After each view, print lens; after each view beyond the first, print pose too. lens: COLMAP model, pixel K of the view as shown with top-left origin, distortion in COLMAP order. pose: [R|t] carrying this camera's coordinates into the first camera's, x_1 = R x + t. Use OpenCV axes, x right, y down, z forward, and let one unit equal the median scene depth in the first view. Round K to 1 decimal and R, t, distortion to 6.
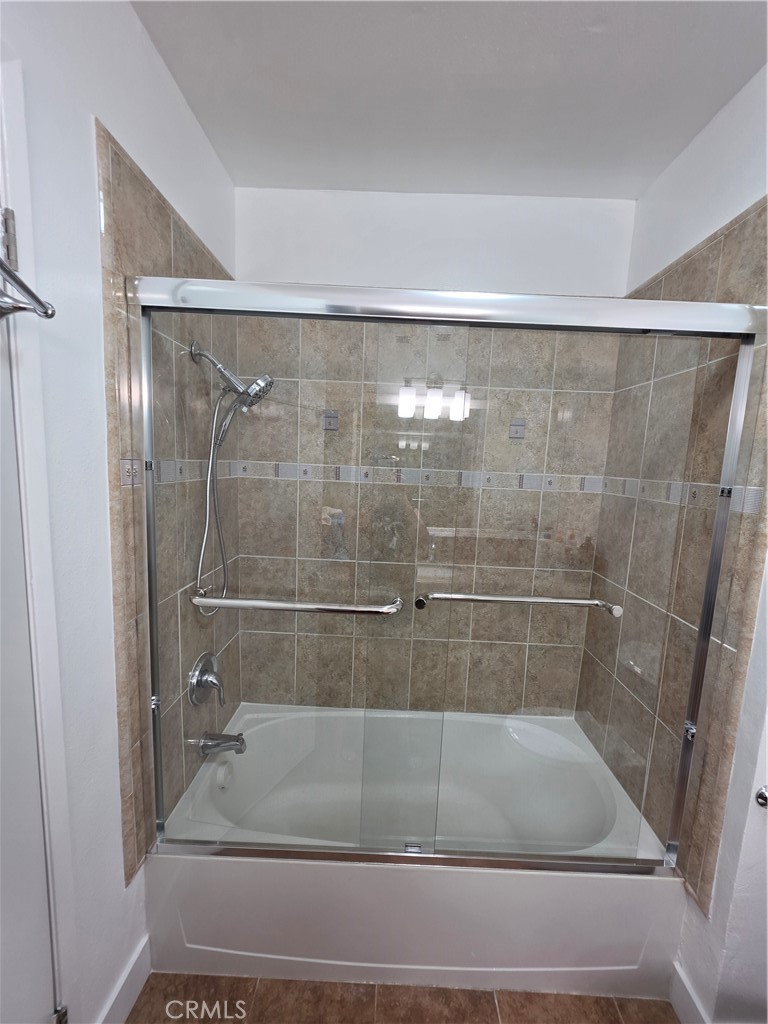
lens RADIAL K [[415.3, 0, 390.3], [0, 415.3, 515.4], [0, 0, 1]] dist [0.000621, 0.000679]
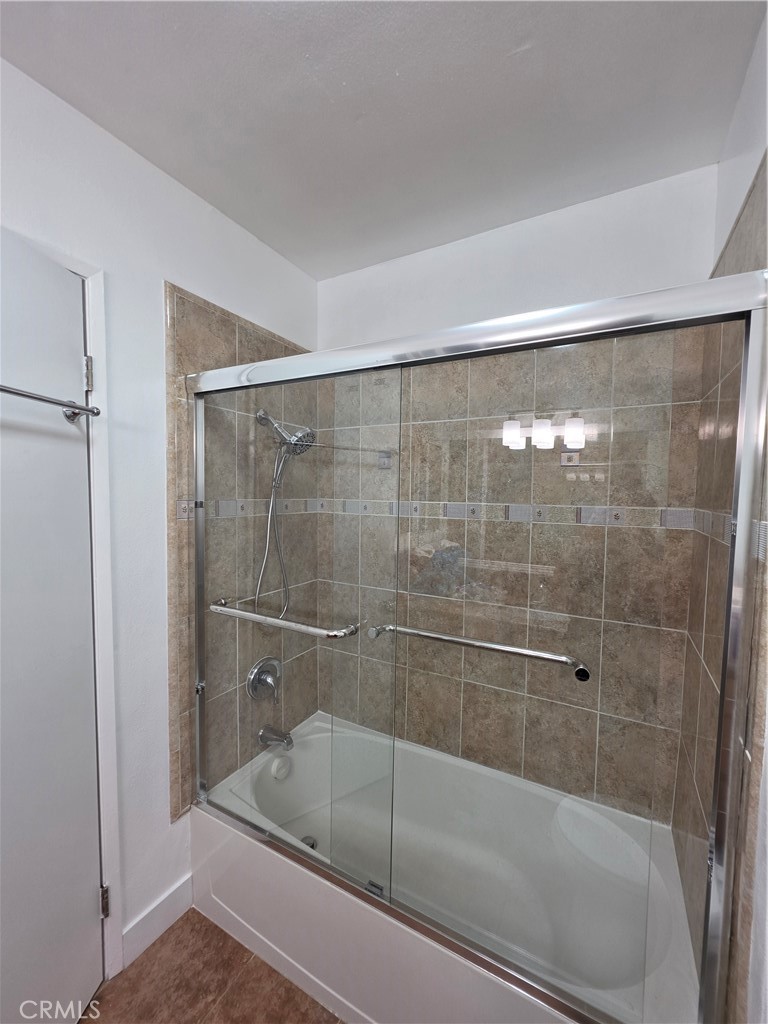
lens RADIAL K [[415.3, 0, 390.3], [0, 415.3, 515.4], [0, 0, 1]] dist [0.000621, 0.000679]
pose [[0.882126, -0.003803, -0.470999, 0.380548], [-0.036202, 0.996462, -0.075849, -0.001409], [0.469621, 0.083960, 0.878867, 0.056127]]
